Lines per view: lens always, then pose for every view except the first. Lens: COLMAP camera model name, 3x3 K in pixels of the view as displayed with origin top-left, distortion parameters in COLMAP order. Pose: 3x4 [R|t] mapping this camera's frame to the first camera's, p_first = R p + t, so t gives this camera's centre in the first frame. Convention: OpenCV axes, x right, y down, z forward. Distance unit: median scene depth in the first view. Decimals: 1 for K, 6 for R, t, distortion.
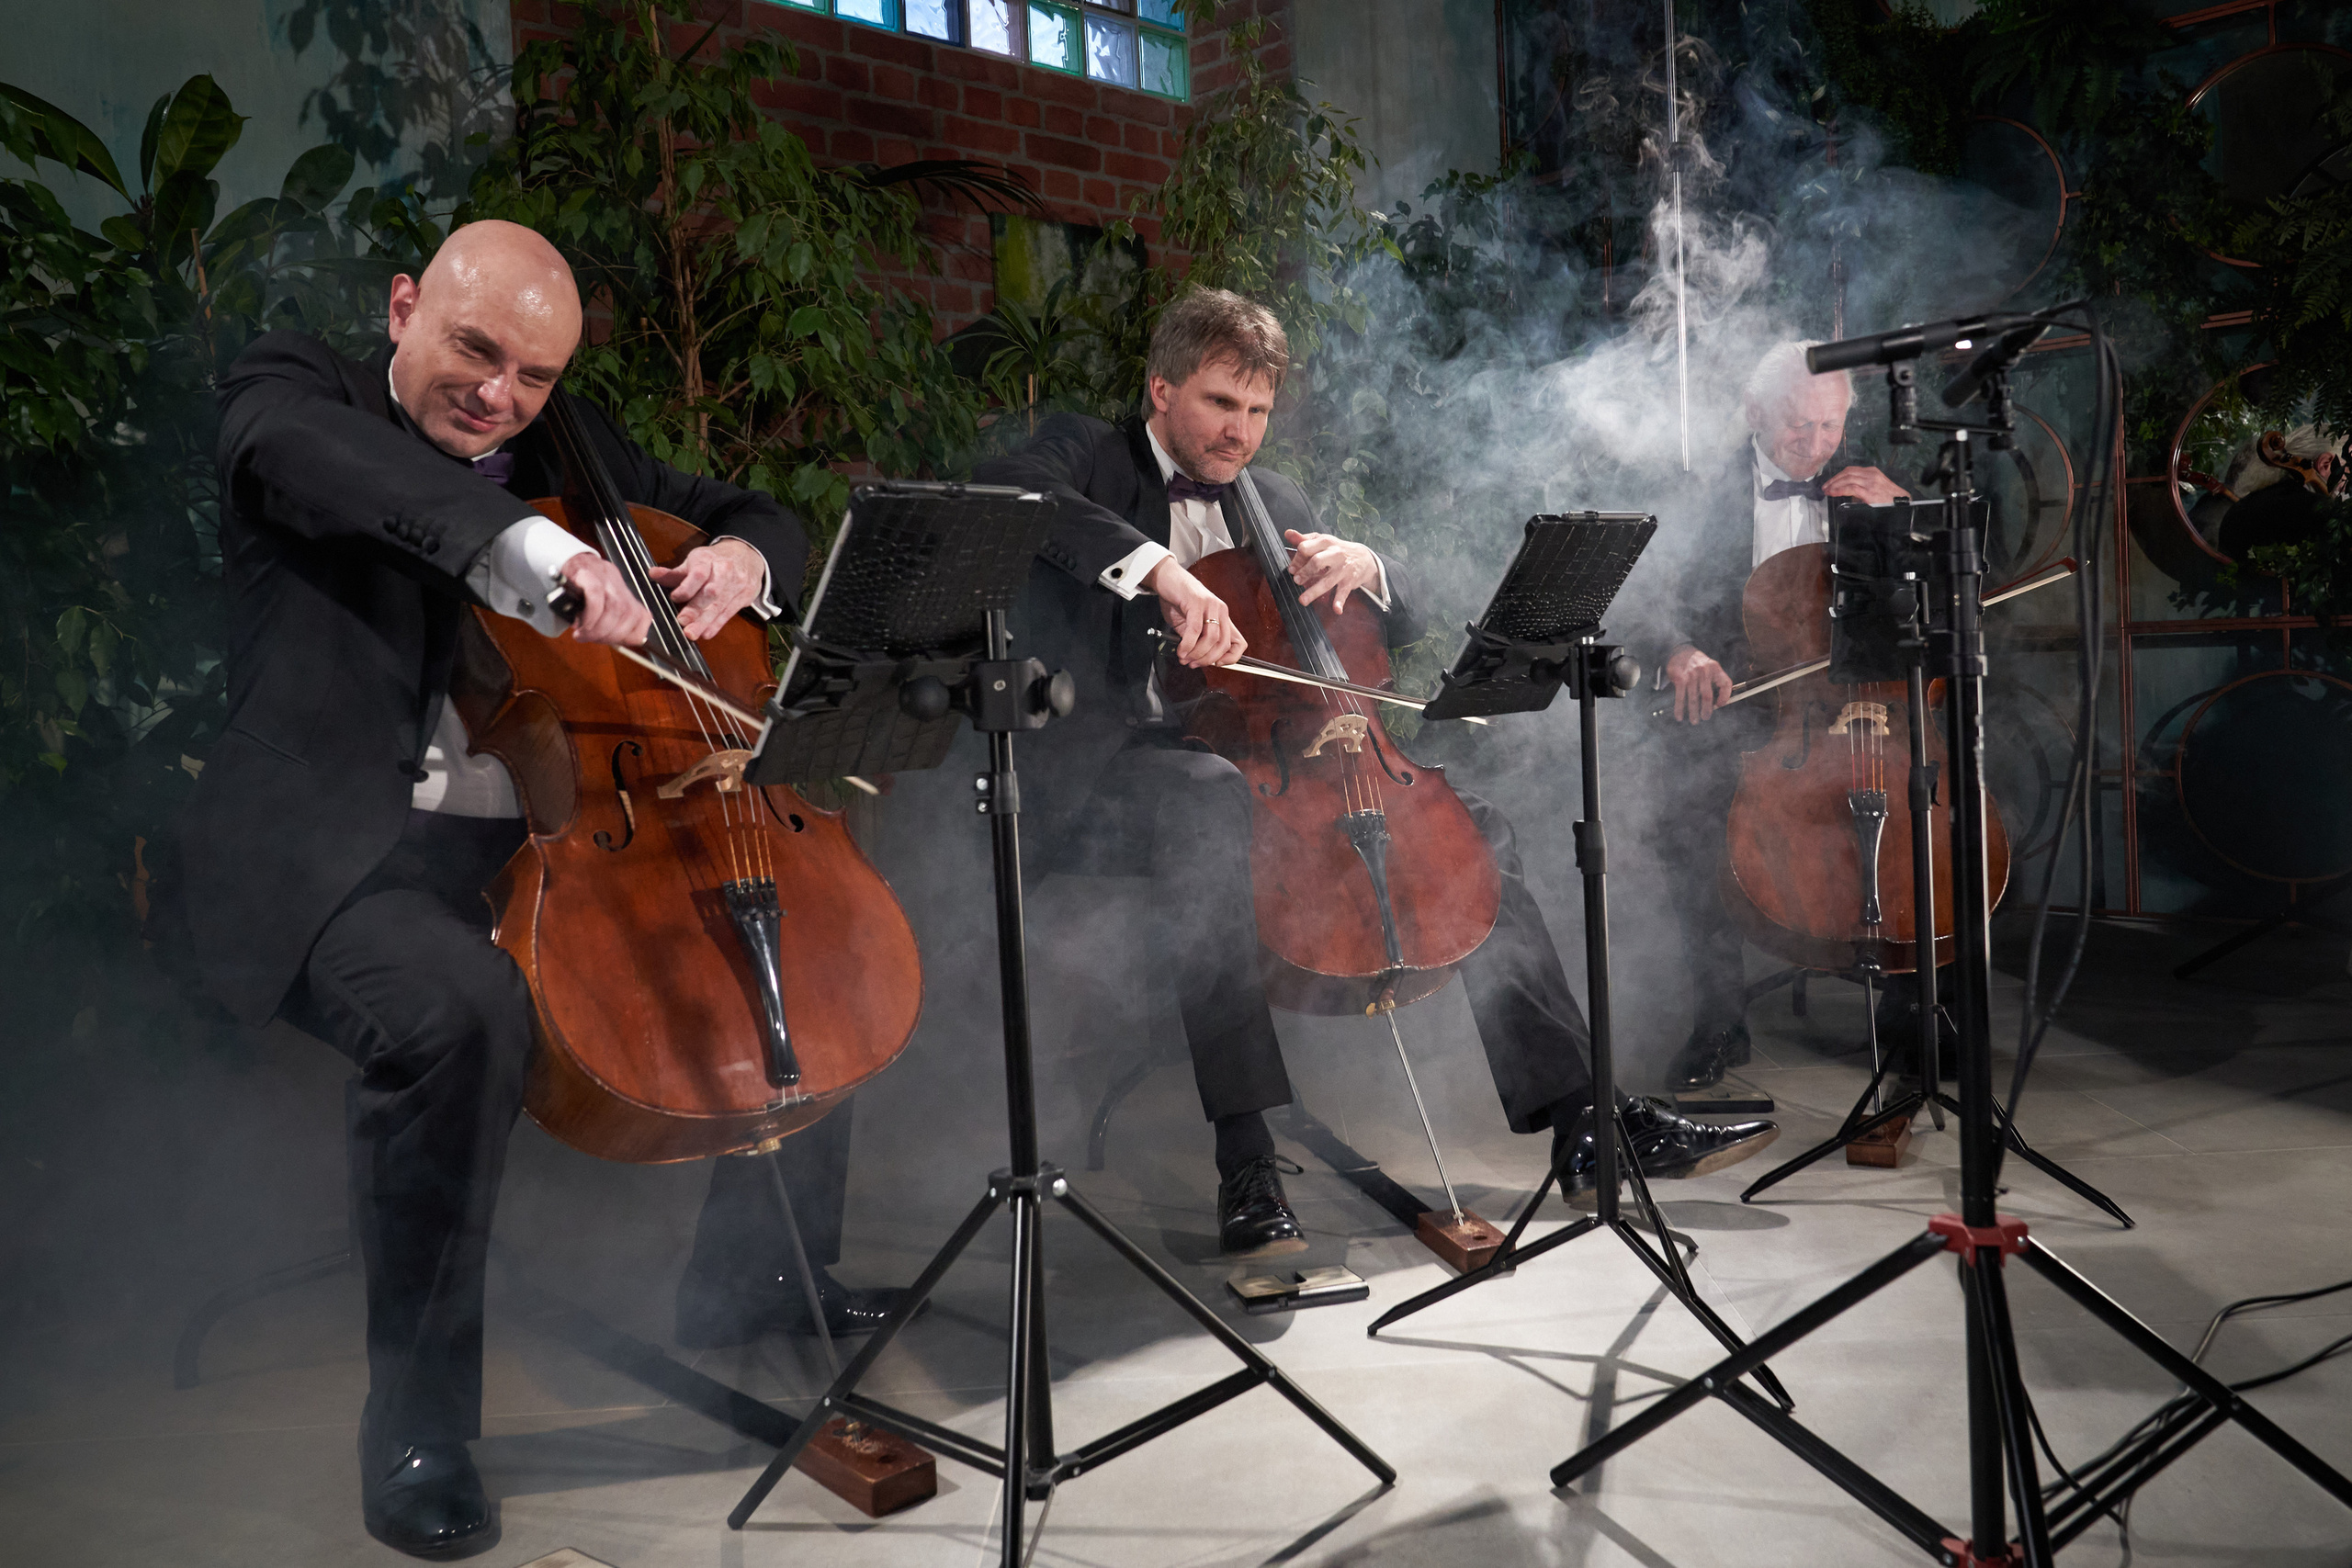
lens RADIAL K [[1773.3, 0, 1282.2], [0, 1773.3, 755.3], [0, 0, 1]] dist [0.020723, -0.005010]
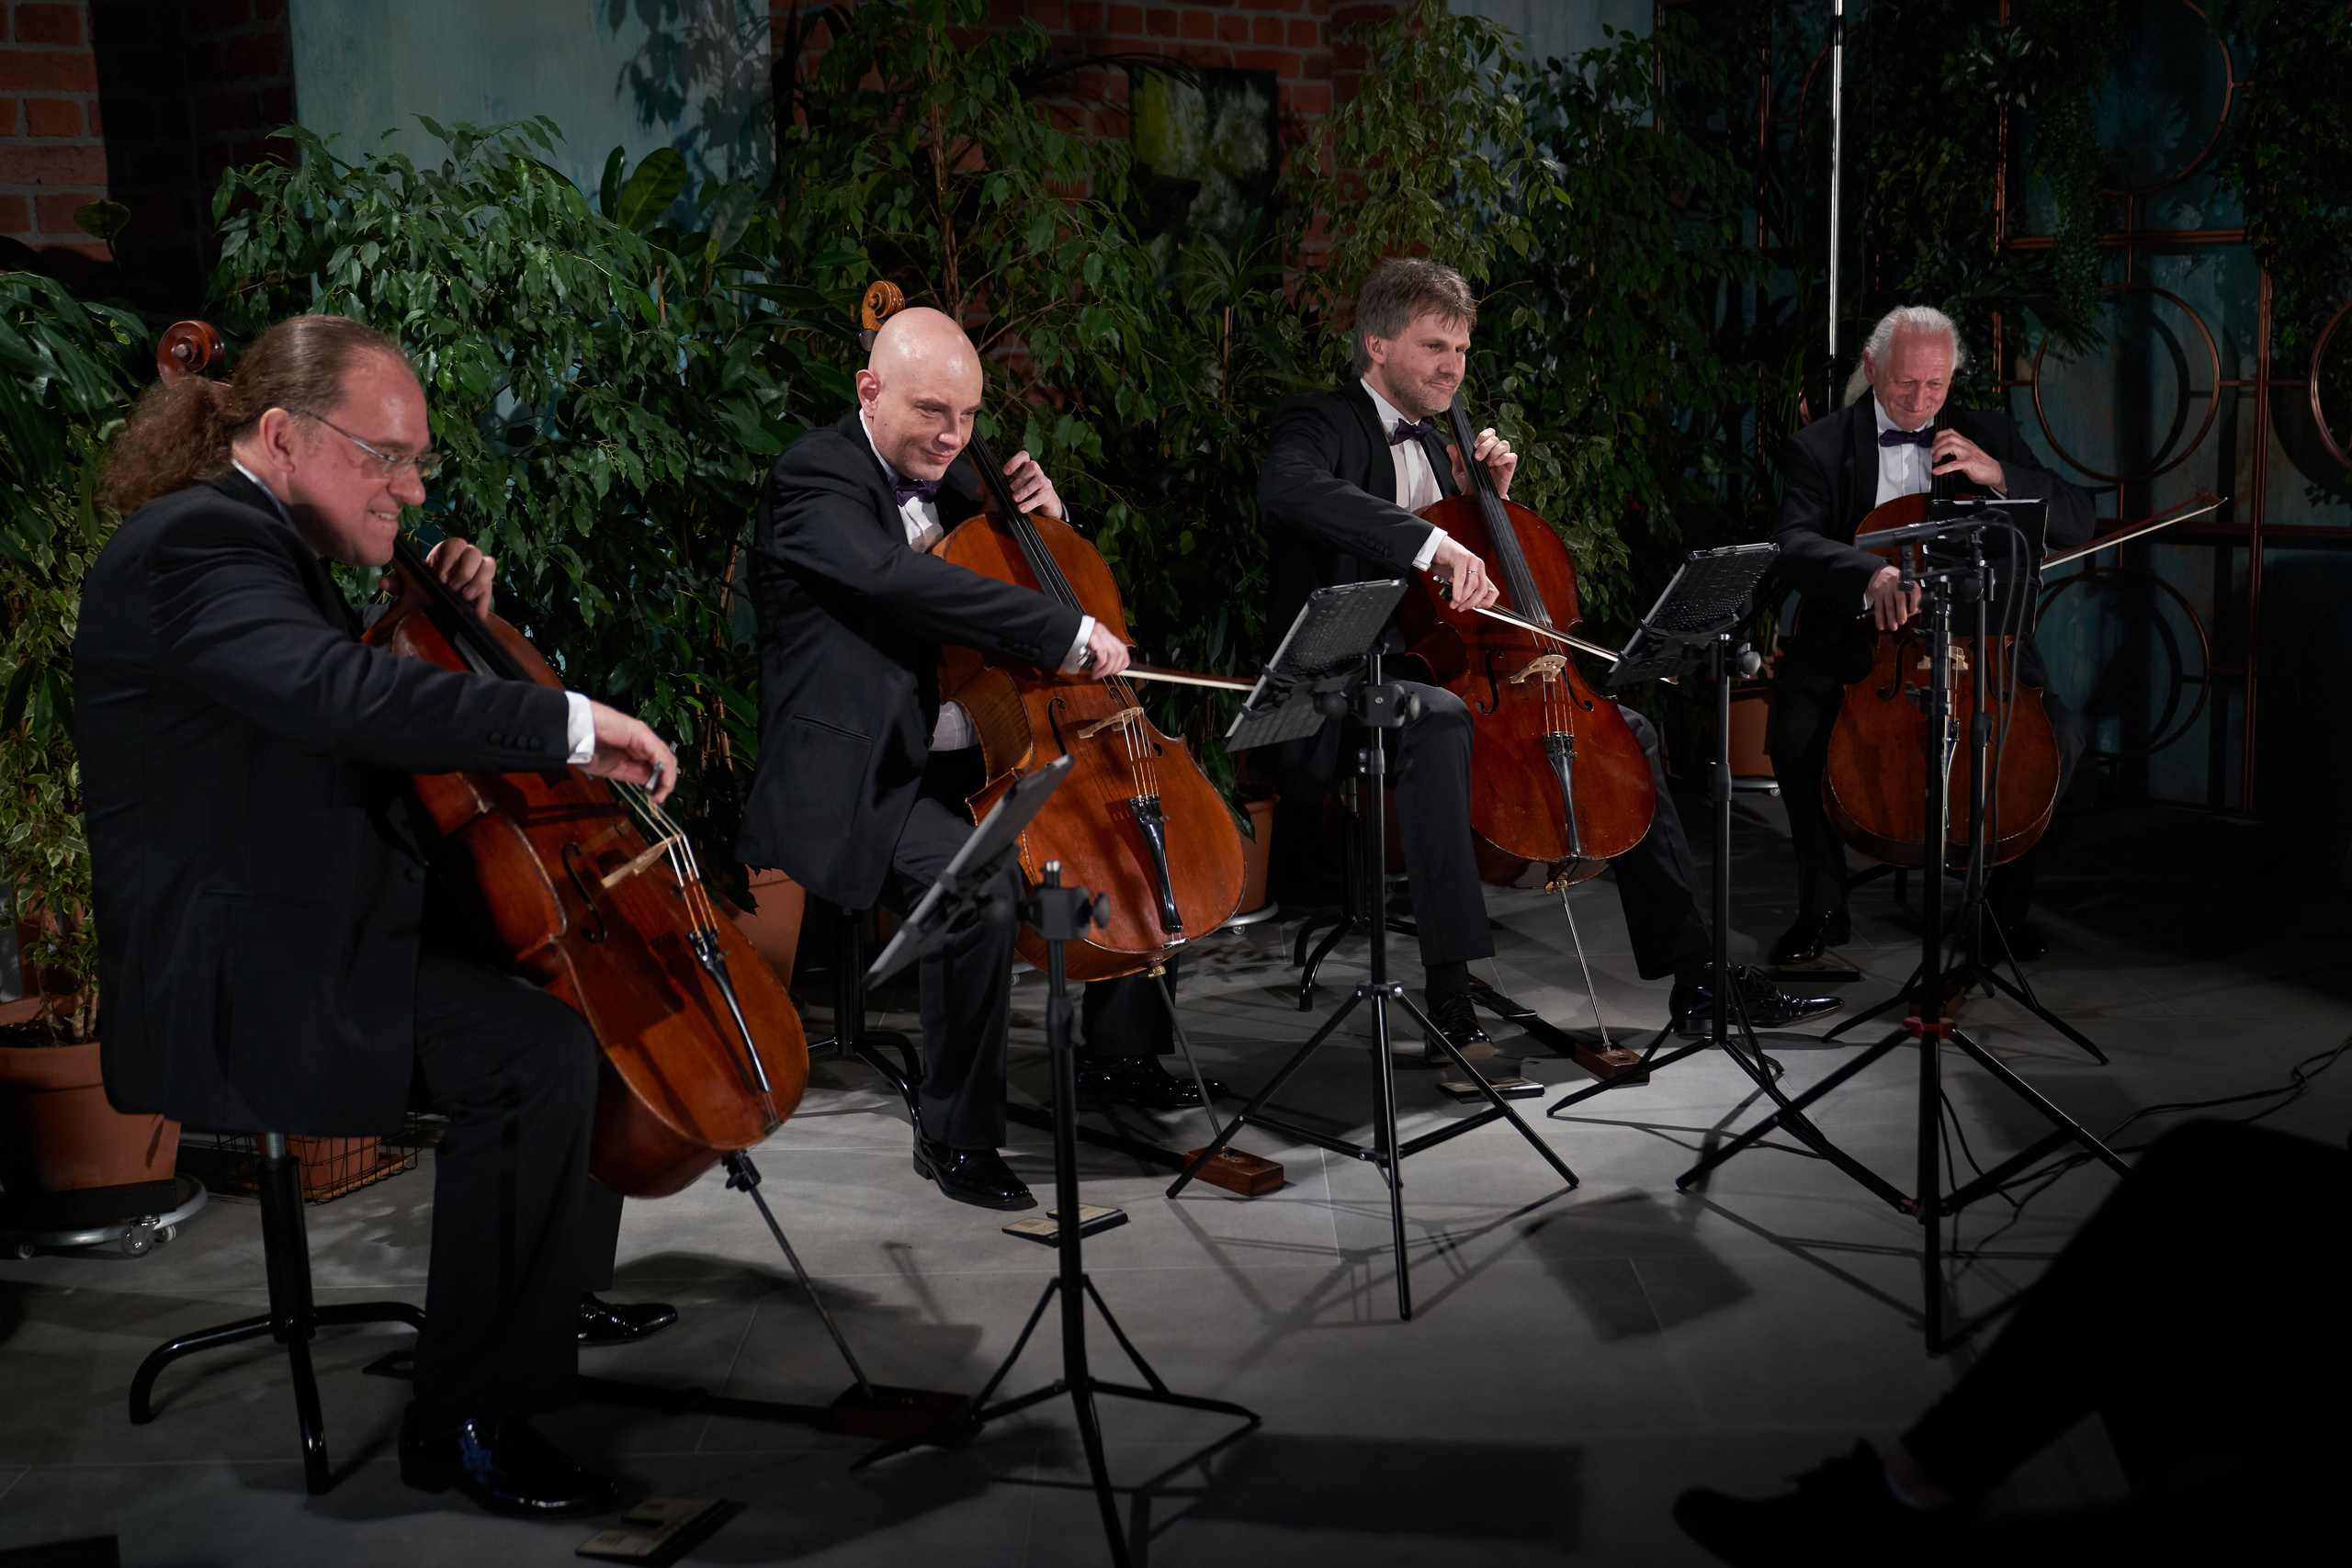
lens RADIAL K [[2762.6, 0, 1169.8], [0, 2762.6, 792.7], [0, 0, 1]] dist [-0.007860, 0.000000]
pose [[0.999422, 0.027490, -0.020019, -0.163760], [-0.025005, 0.993023, 0.115243, -0.135562], [0.023047, -0.114676, 0.993136, -0.890509]]
